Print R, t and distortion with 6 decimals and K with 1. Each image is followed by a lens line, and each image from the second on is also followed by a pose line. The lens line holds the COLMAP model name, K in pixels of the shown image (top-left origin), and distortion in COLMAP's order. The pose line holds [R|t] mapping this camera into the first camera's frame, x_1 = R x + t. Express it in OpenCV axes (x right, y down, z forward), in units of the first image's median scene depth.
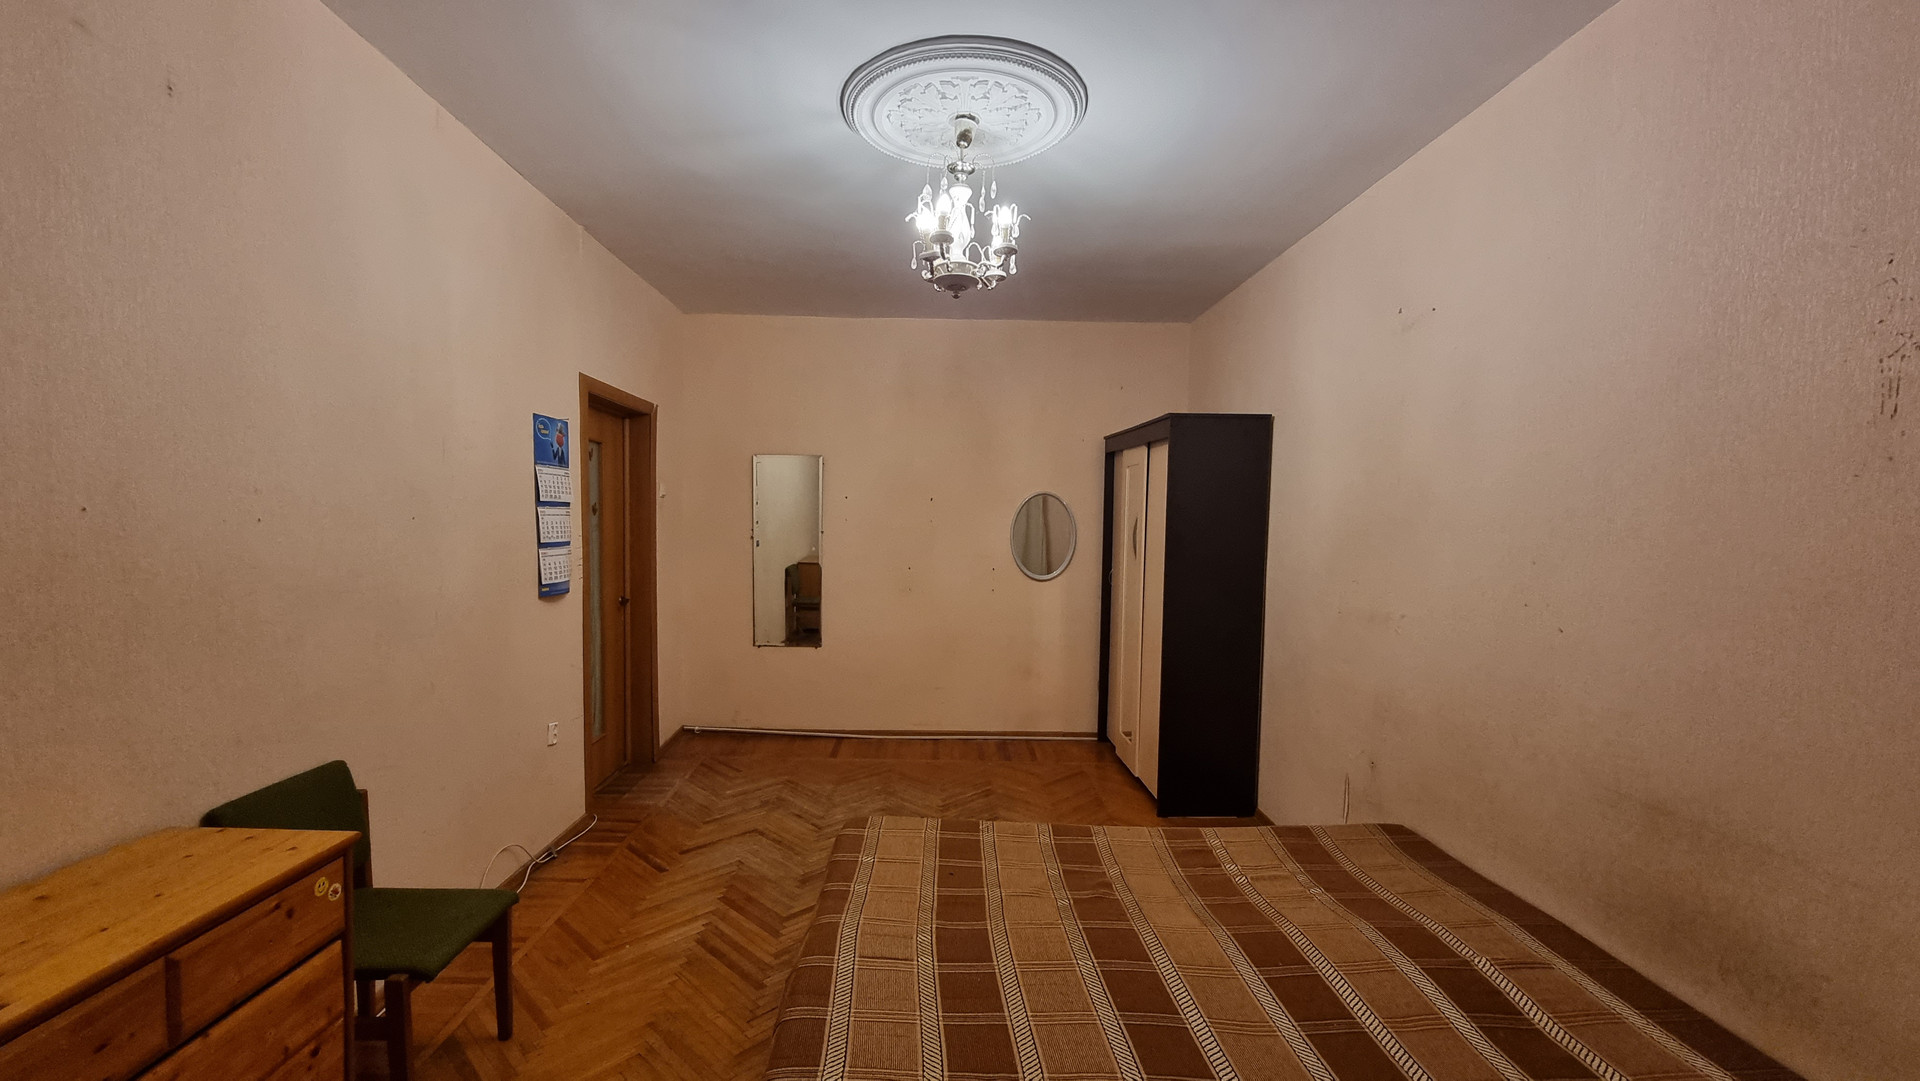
lens RADIAL K [[790.2, 0, 945.1], [0, 790.2, 572.8], [0, 0, 1]] dist [0.006728, -0.006578]
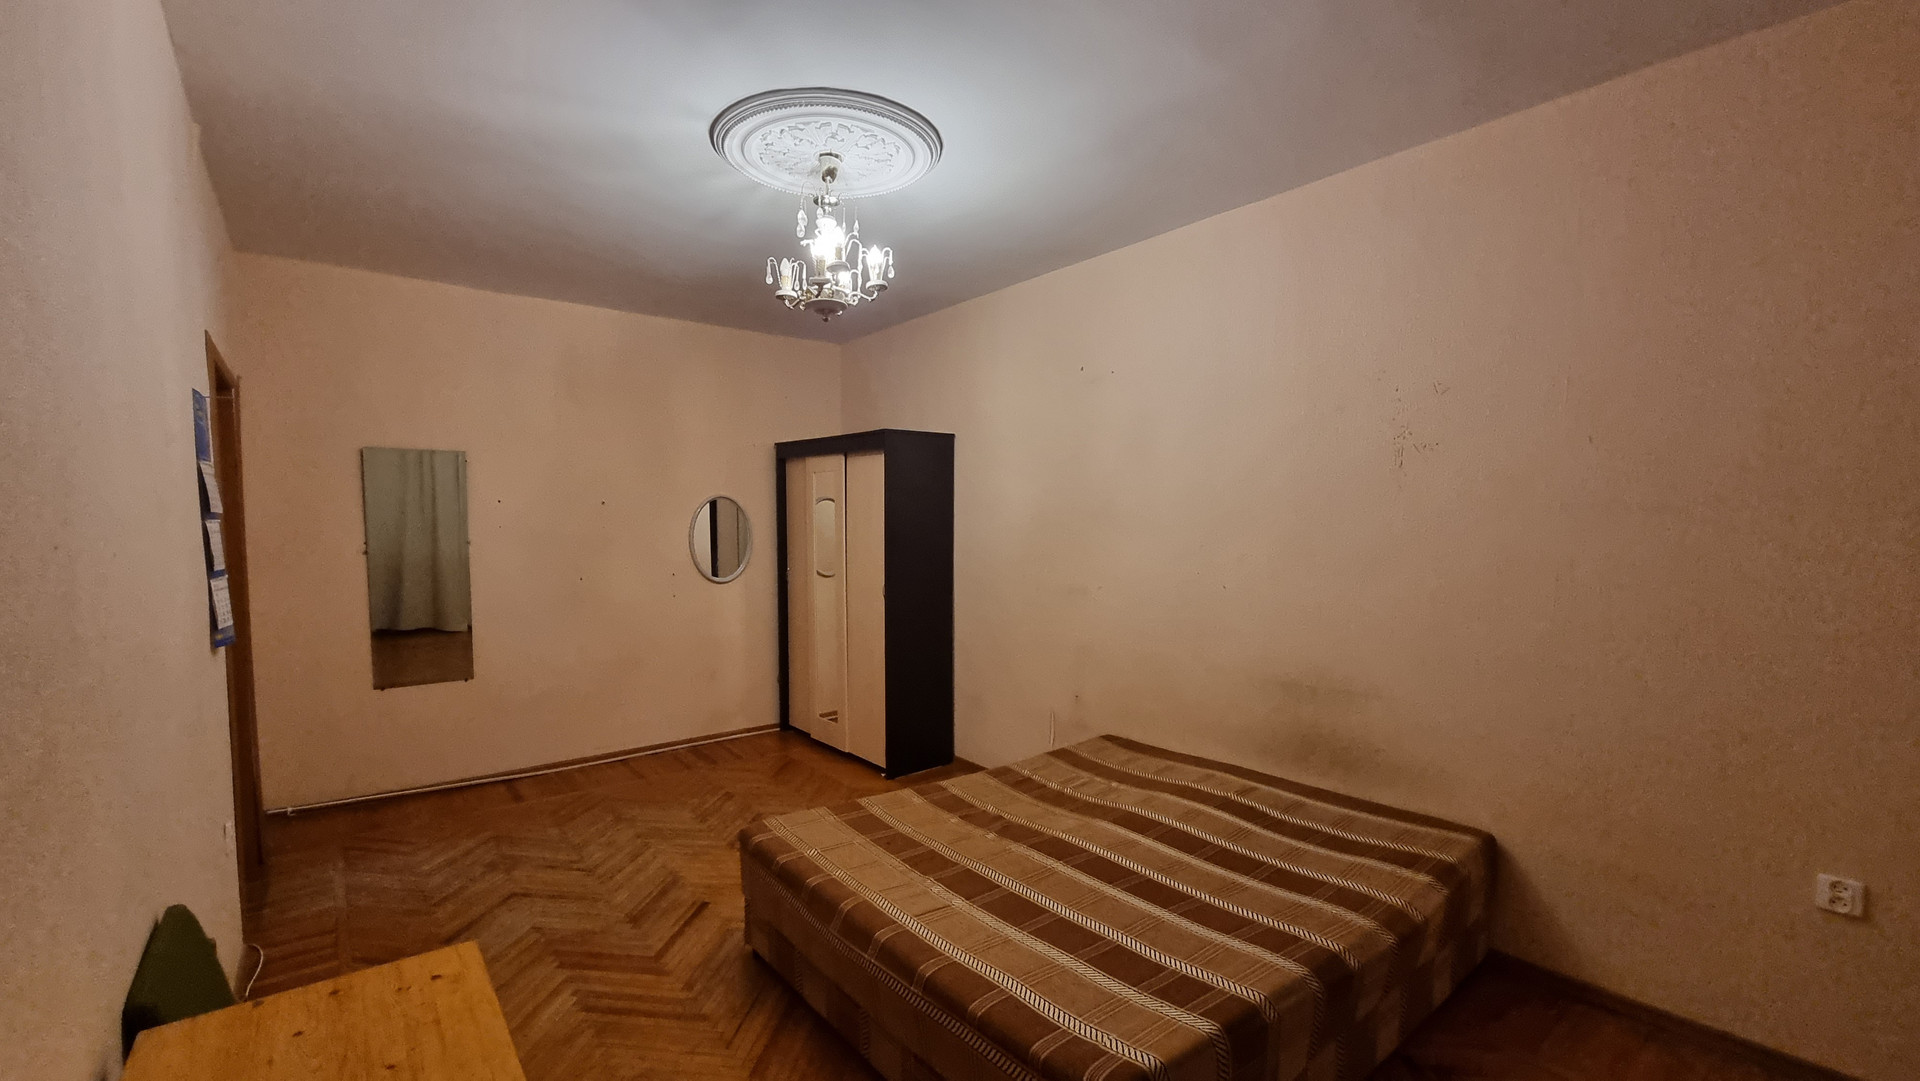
lens RADIAL K [[790.2, 0, 945.1], [0, 790.2, 572.8], [0, 0, 1]] dist [0.006728, -0.006578]
pose [[0.794251, -0.058805, 0.604738, -0.377949], [0.055733, 0.998161, 0.023862, -0.015354], [-0.605028, 0.014752, 0.796067, 0.035101]]
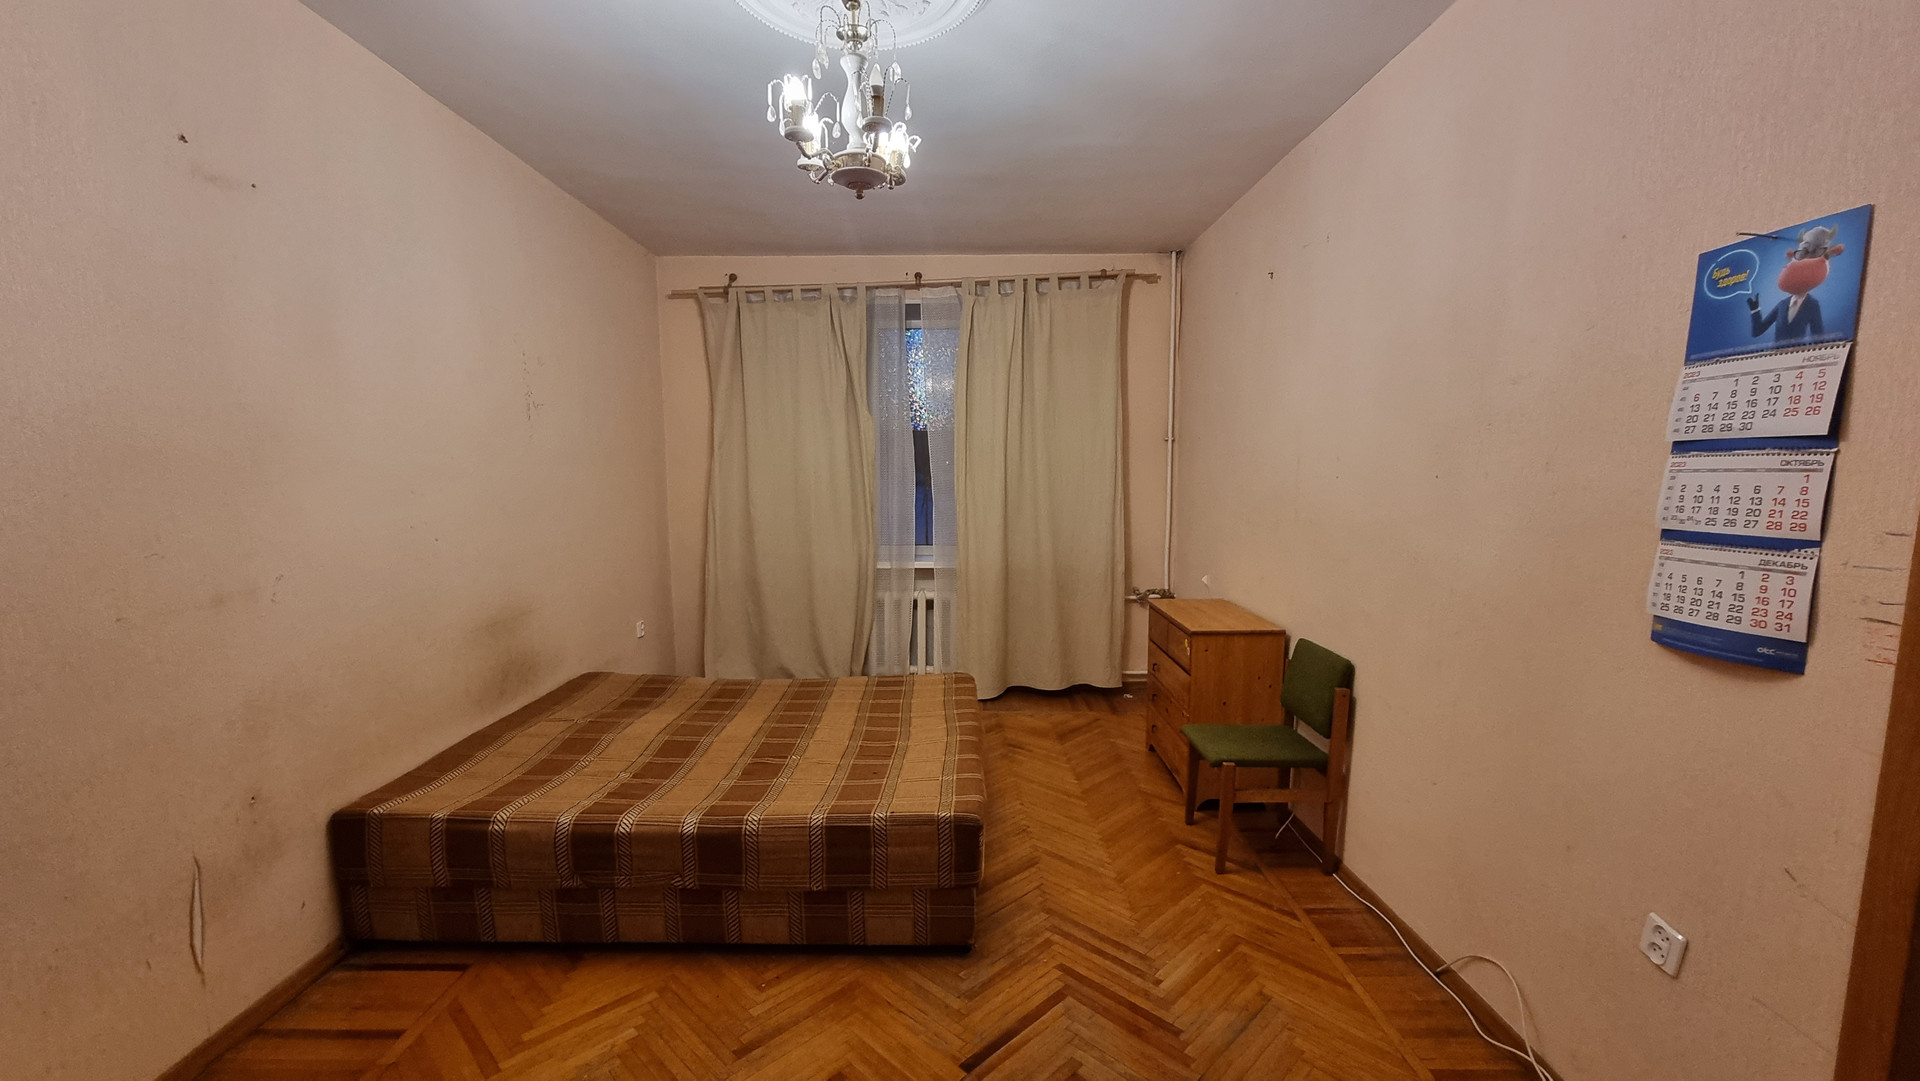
lens RADIAL K [[790.2, 0, 945.1], [0, 790.2, 572.8], [0, 0, 1]] dist [0.006728, -0.006578]
pose [[-0.999401, -0.024824, 0.024117, -0.075402], [-0.019759, 0.981339, 0.191267, -0.086743], [-0.028415, 0.190676, -0.981242, 1.350094]]
